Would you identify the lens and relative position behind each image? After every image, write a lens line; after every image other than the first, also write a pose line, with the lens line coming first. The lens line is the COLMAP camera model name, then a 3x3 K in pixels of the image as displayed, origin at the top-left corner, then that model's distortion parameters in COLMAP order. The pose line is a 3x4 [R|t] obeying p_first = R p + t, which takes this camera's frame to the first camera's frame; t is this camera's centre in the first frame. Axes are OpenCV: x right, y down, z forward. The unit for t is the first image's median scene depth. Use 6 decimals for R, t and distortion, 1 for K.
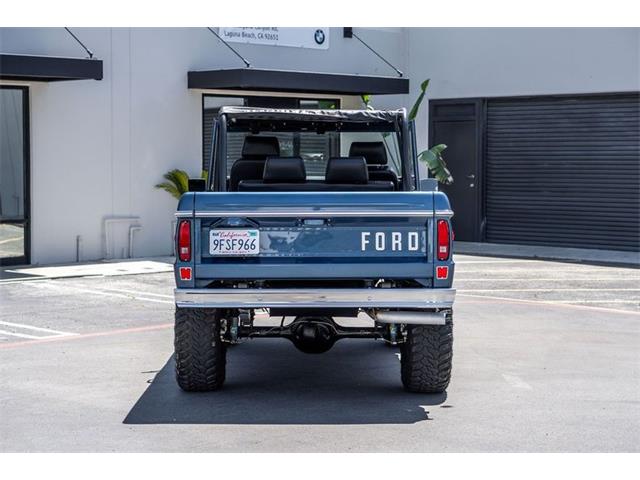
lens RADIAL K [[1450.8, 0, 319.7], [0, 1450.8, 208.2], [0, 0, 1]] dist [0.062220, 0.211589]
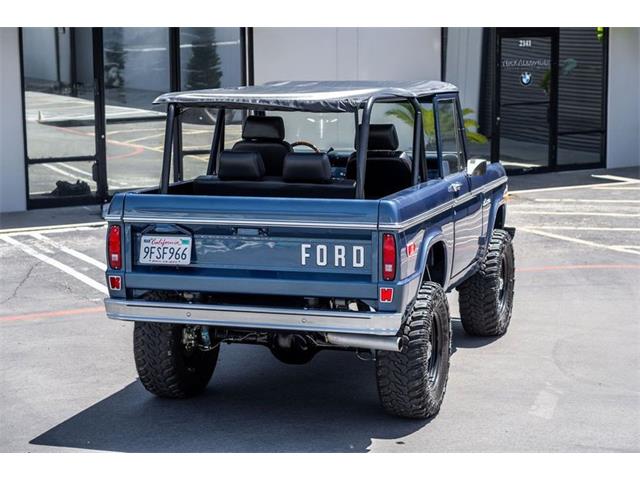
lens RADIAL K [[1434.1, 0, 320.0], [0, 1434.1, 240.0], [0, 0, 1]] dist [0.053284, 0.180056]
pose [[0.950772, 0.036790, -0.307699, 0.306346], [-0.001897, 0.993600, 0.112939, -0.083825], [0.309885, -0.106796, 0.944757, 0.183998]]
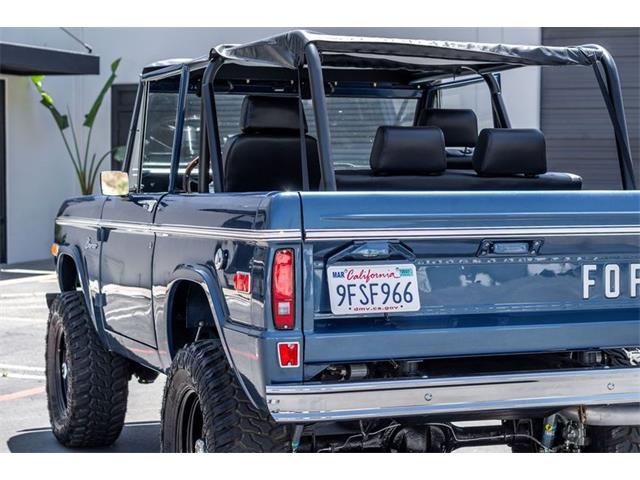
lens RADIAL K [[1434.1, 0, 320.0], [0, 1434.1, 240.0], [0, 0, 1]] dist [0.053284, 0.180056]
pose [[0.934615, -0.012564, 0.355438, -0.255157], [0.006950, 0.999830, 0.017069, -0.002690], [-0.355593, -0.013483, 0.934544, 0.530300]]
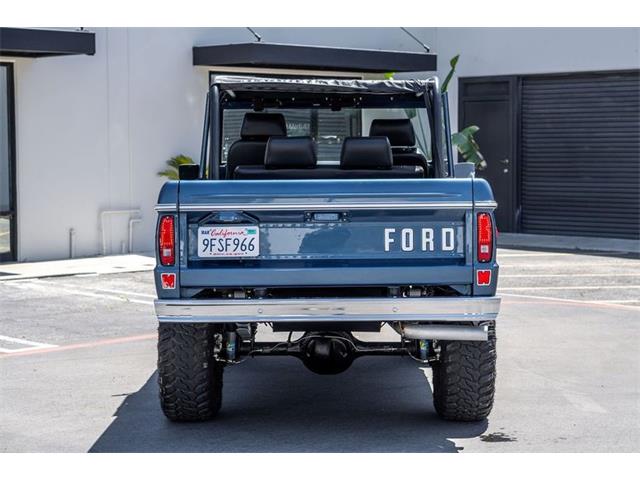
lens RADIAL K [[1476.3, 0, 366.8], [0, 1476.3, 210.7], [0, 0, 1]] dist [0.058767, 0.105522]
pose [[0.999862, -0.005793, 0.015563, 0.006000], [0.005628, 0.999928, 0.010625, -0.002391], [-0.015624, -0.010536, 0.999822, 0.170095]]
